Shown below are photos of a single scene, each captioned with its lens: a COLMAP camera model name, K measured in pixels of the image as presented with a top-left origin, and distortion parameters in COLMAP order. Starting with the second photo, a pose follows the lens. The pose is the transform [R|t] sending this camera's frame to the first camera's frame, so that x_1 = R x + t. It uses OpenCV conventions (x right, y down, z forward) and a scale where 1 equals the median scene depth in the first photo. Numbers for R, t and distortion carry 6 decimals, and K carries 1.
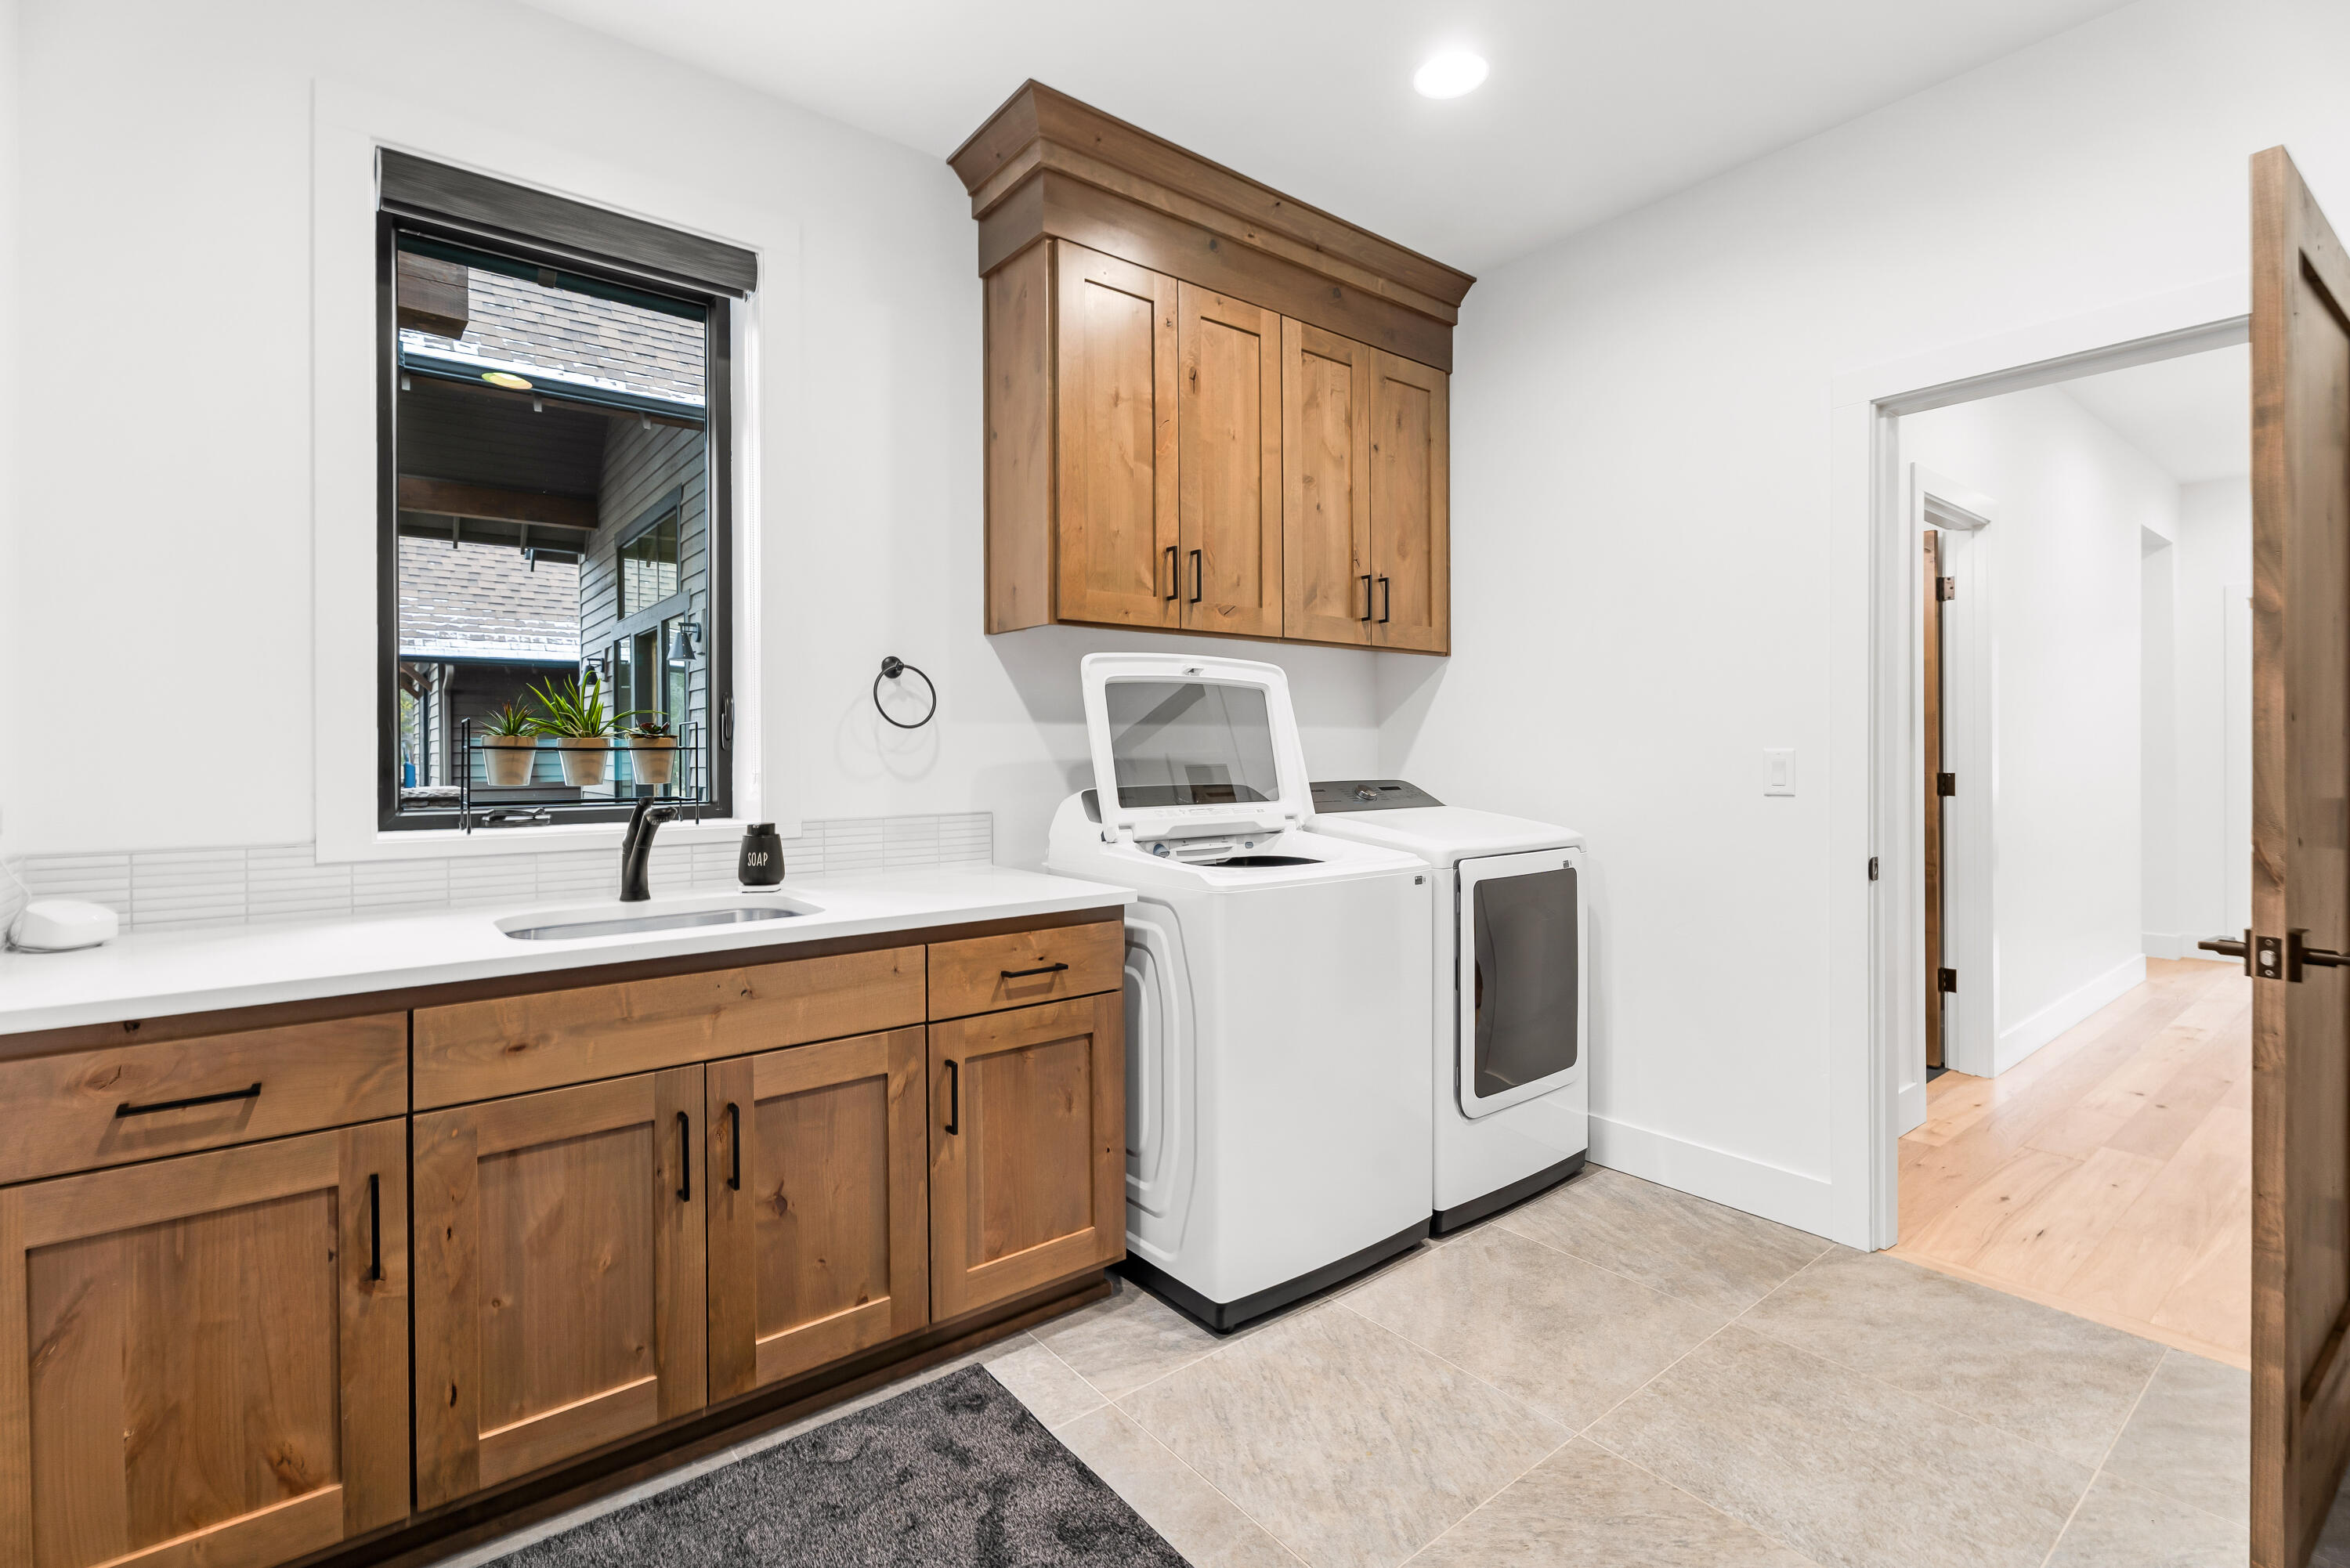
lens RADIAL K [[1056.6, 0, 1153.3], [0, 1056.6, 740.3], [0, 0, 1]] dist [0.001874, -0.001970]
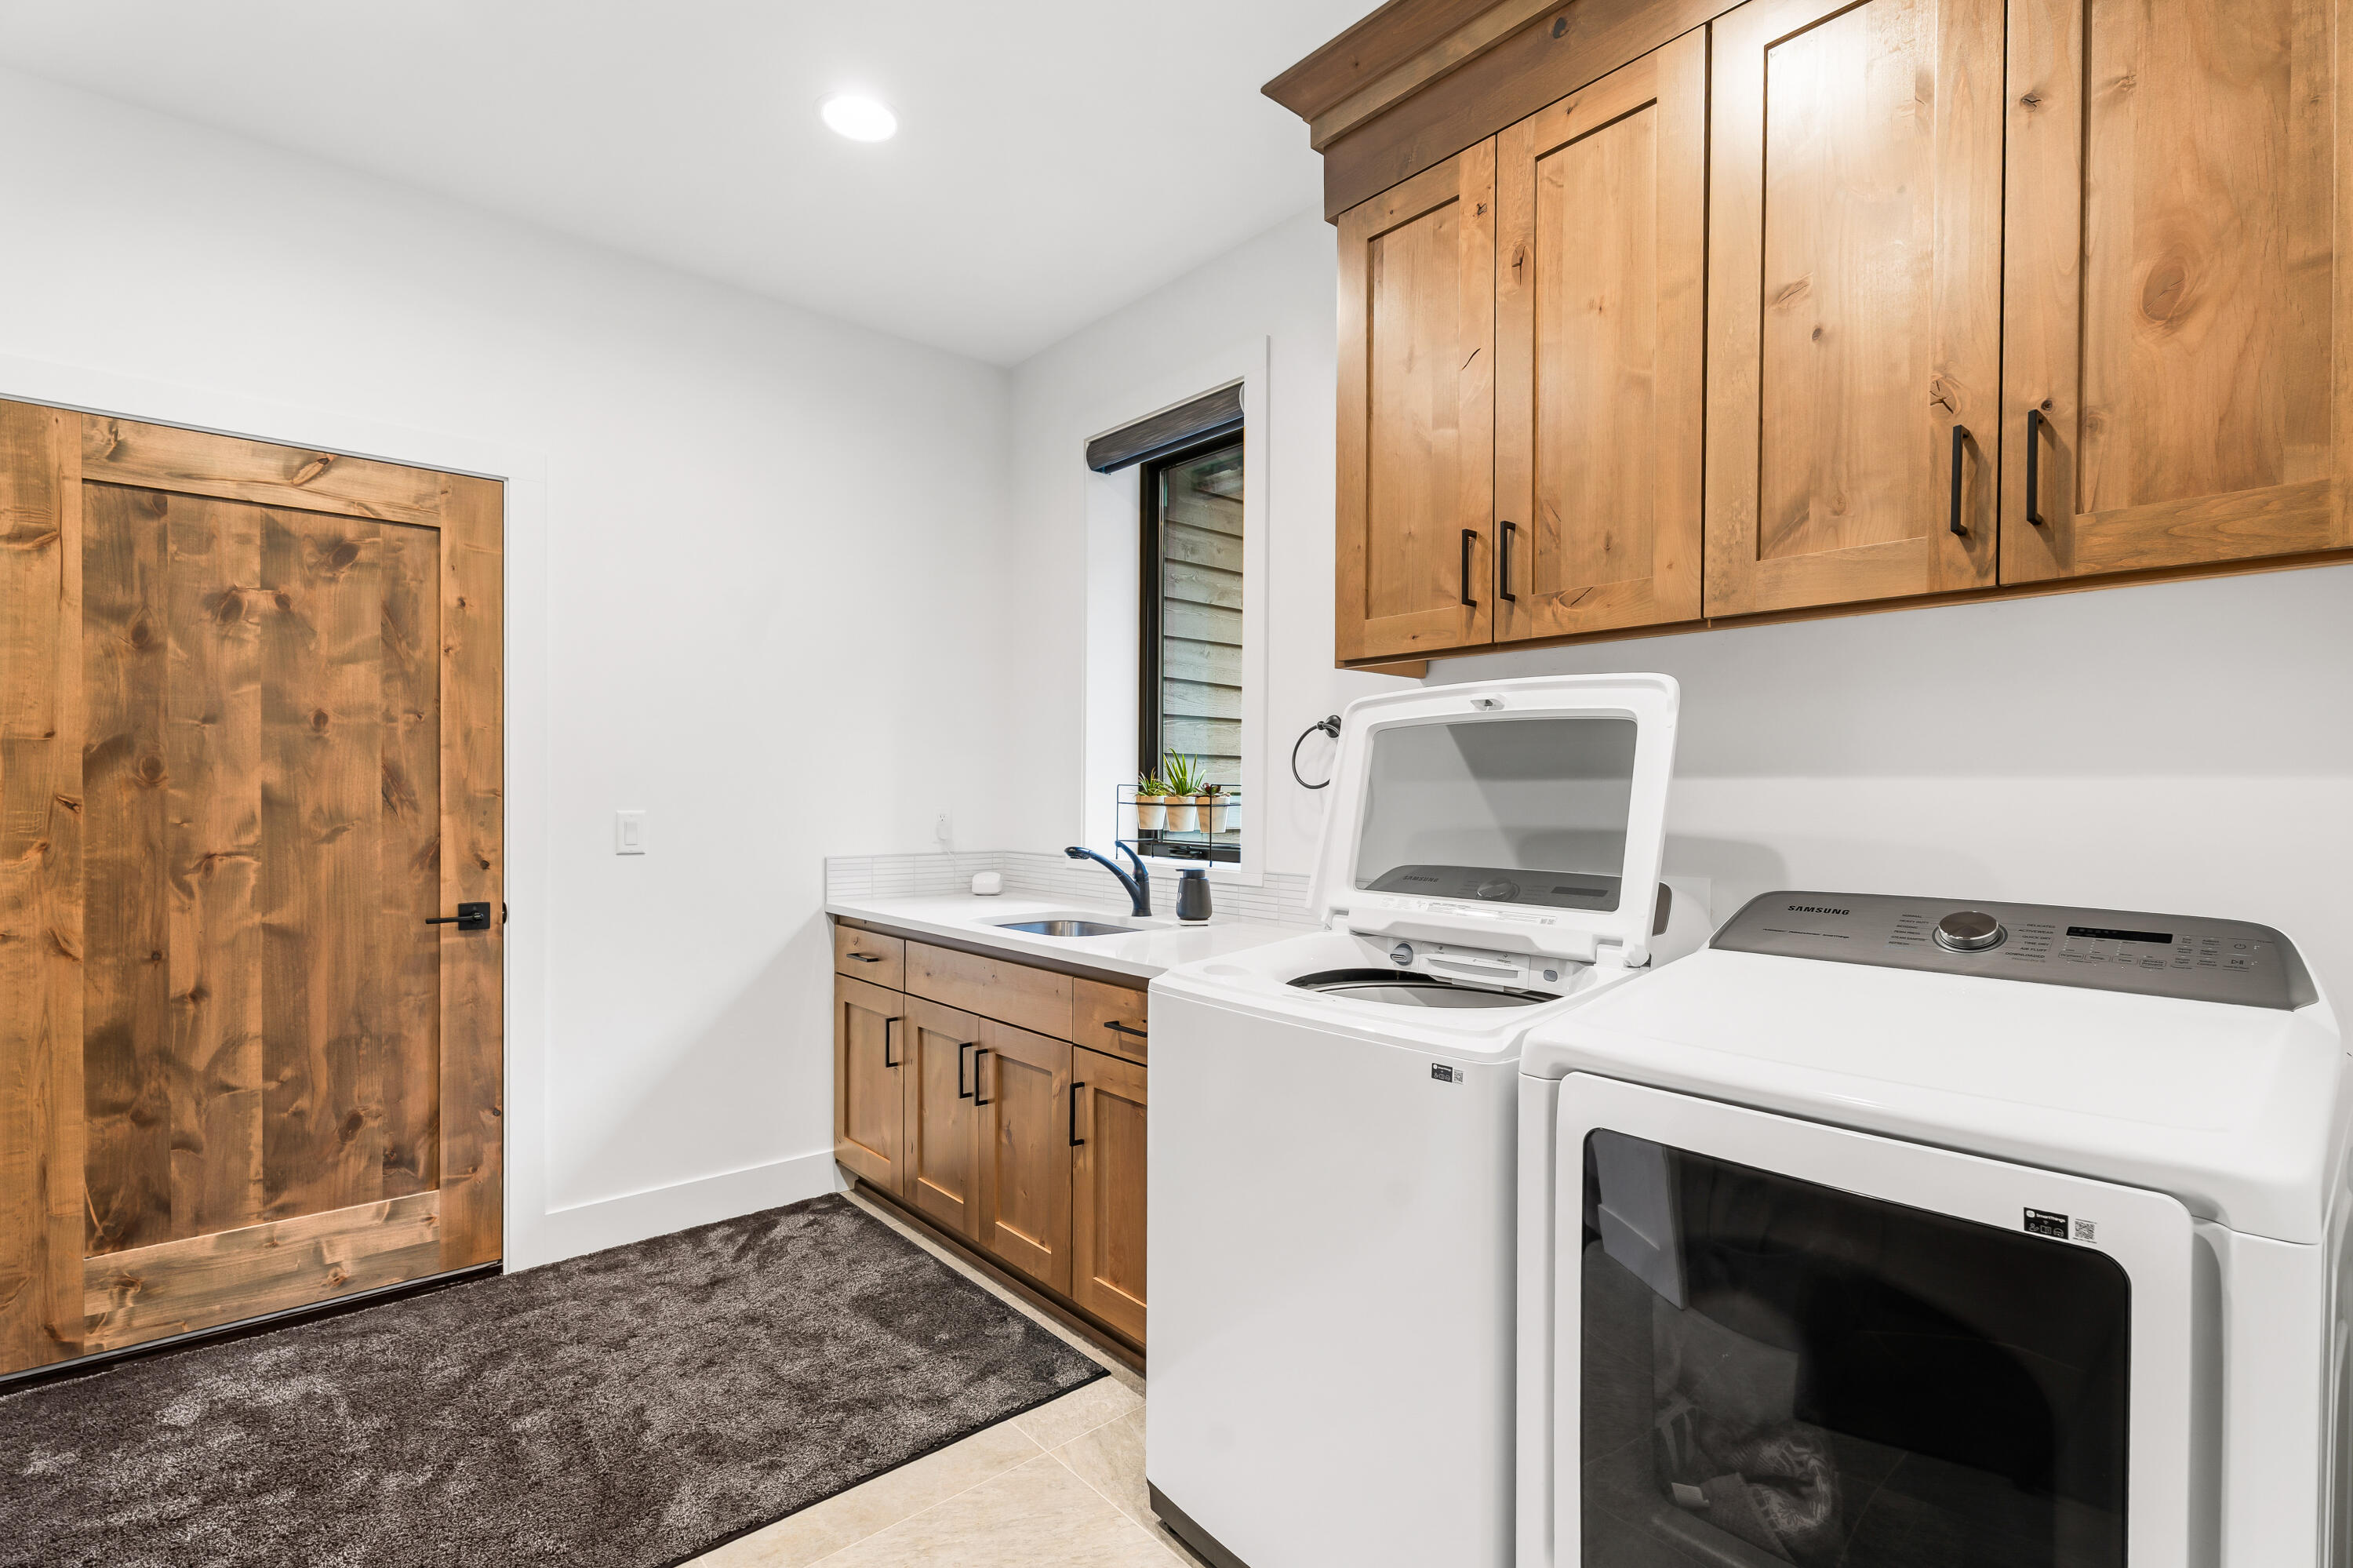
lens RADIAL K [[1058.0, 0, 1175.3], [0, 1058.0, 798.5], [0, 0, 1]] dist [0.001874, -0.001970]
pose [[0.075980, 0.009168, -0.997067, 0.745280], [-0.001172, 0.999958, 0.009105, -0.010873], [0.997109, 0.000477, 0.075988, 0.792449]]
